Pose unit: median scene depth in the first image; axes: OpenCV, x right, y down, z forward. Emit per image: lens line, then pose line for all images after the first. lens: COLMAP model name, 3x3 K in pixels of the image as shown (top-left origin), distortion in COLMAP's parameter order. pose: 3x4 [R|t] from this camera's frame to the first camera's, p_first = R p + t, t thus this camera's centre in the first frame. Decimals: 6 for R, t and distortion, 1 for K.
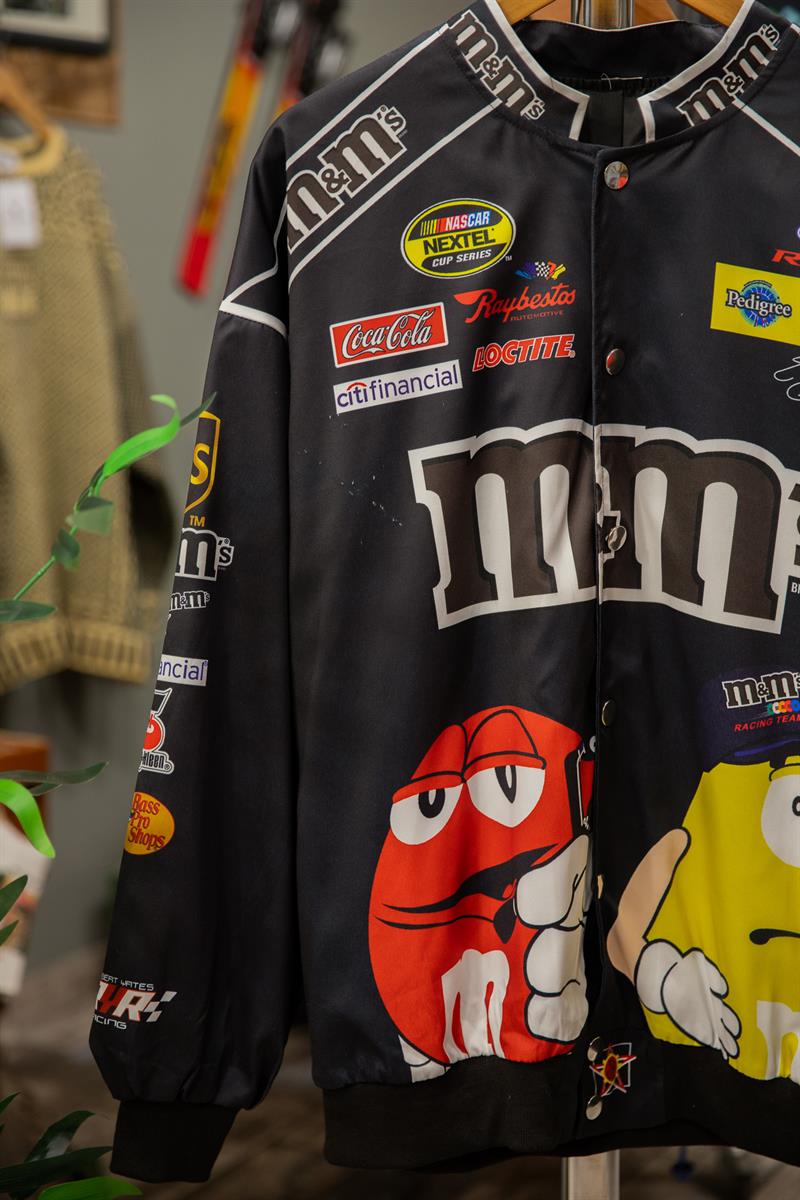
lens RADIAL K [[2146.3, 0, 399.3], [0, 2146.3, 609.6], [0, 0, 1]] dist [0.138115, 0.000000]
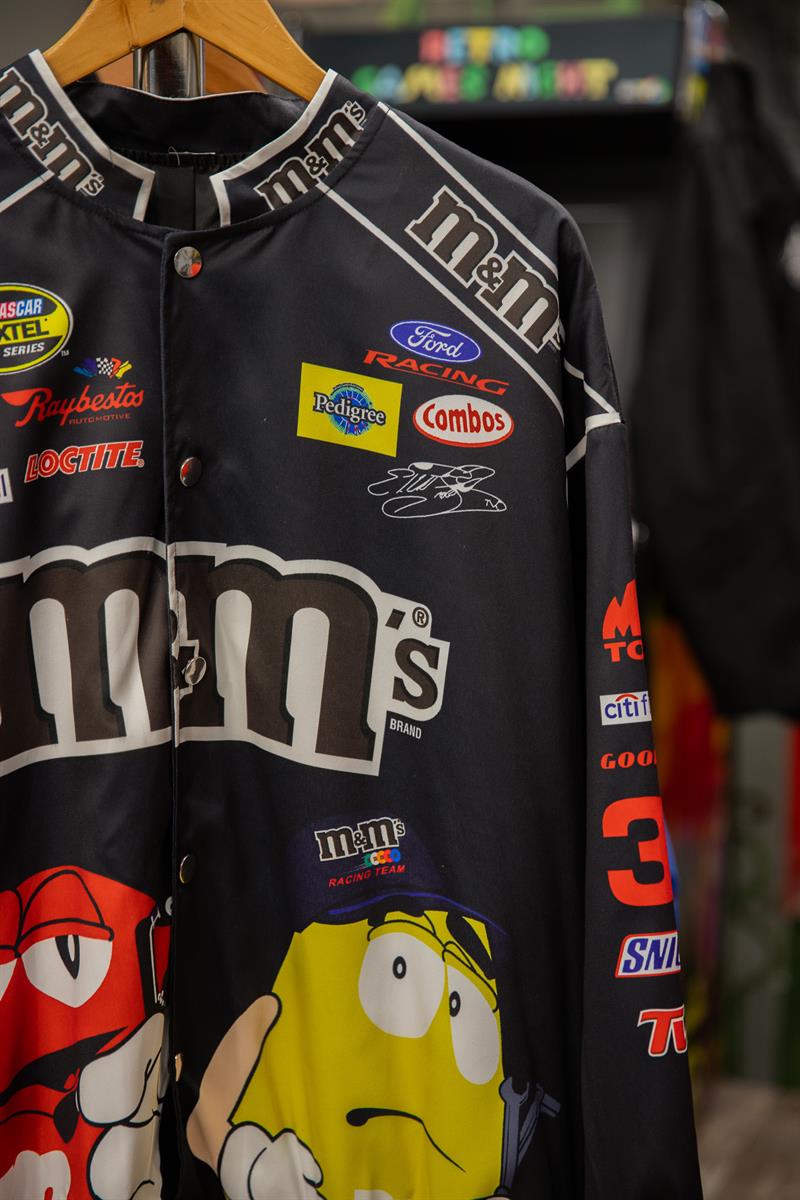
lens RADIAL K [[2146.3, 0, 406.4], [0, 2146.3, 608.6], [0, 0, 1]] dist [0.138115, 0.000000]
pose [[0.983833, -0.006697, 0.178965, 0.029074], [0.009936, 0.999803, -0.017207, -0.042742], [-0.178815, 0.018707, 0.983705, 0.118961]]
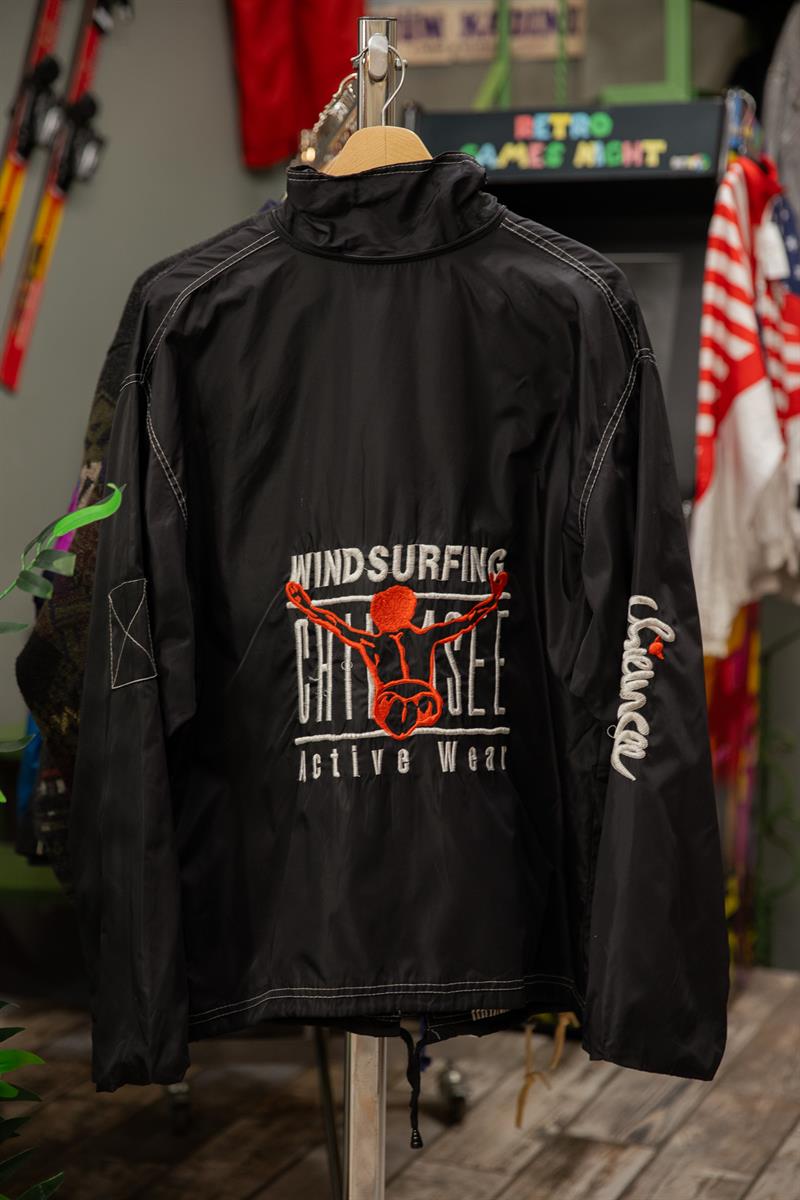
lens RADIAL K [[2146.3, 0, 407.7], [0, 2146.3, 612.6], [0, 0, 1]] dist [0.138115, 0.000000]
pose [[0.988971, -0.002741, 0.148082, -0.097108], [0.005348, 0.999838, -0.017209, 0.013532], [-0.148011, 0.017811, 0.988825, -0.408630]]
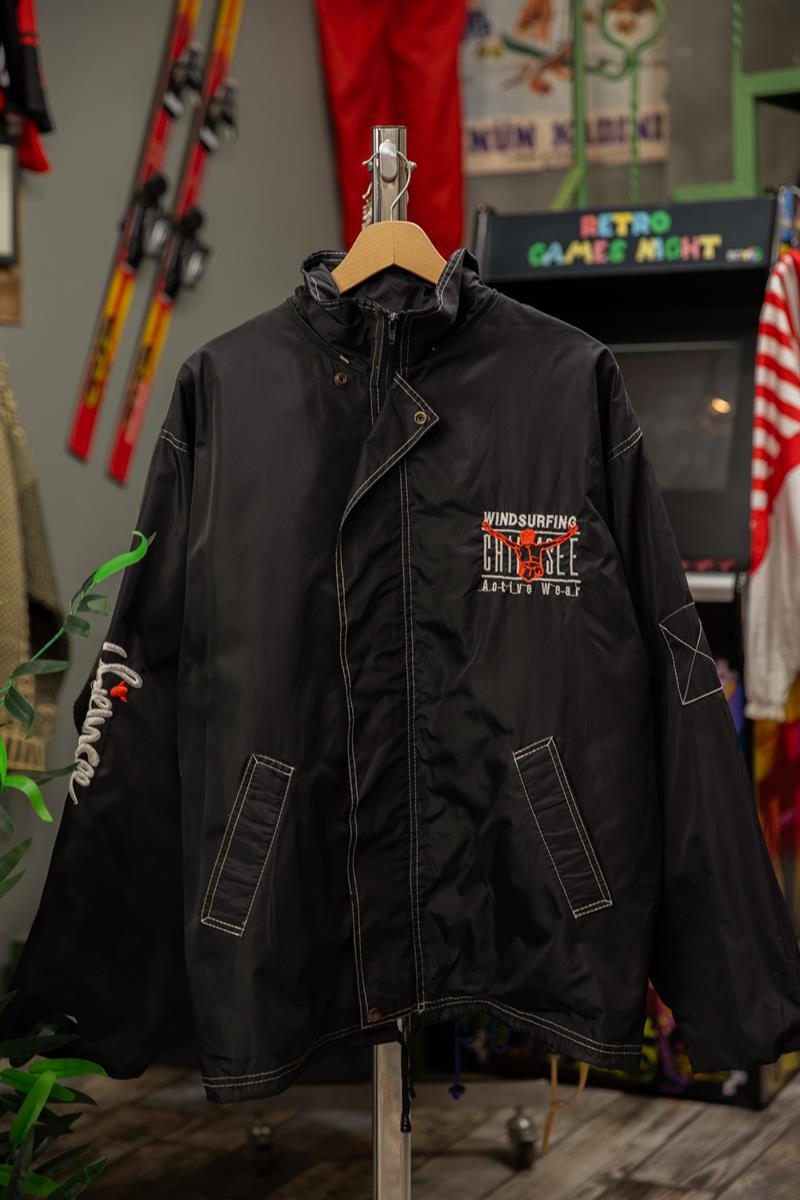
lens RADIAL K [[2146.3, 0, 407.3], [0, 2146.3, 611.3], [0, 0, 1]] dist [0.138115, 0.000000]
pose [[0.997016, -0.005507, 0.076997, -0.017163], [0.010748, 0.997639, -0.067823, 0.063046], [-0.076442, 0.068449, 0.994722, -0.565710]]
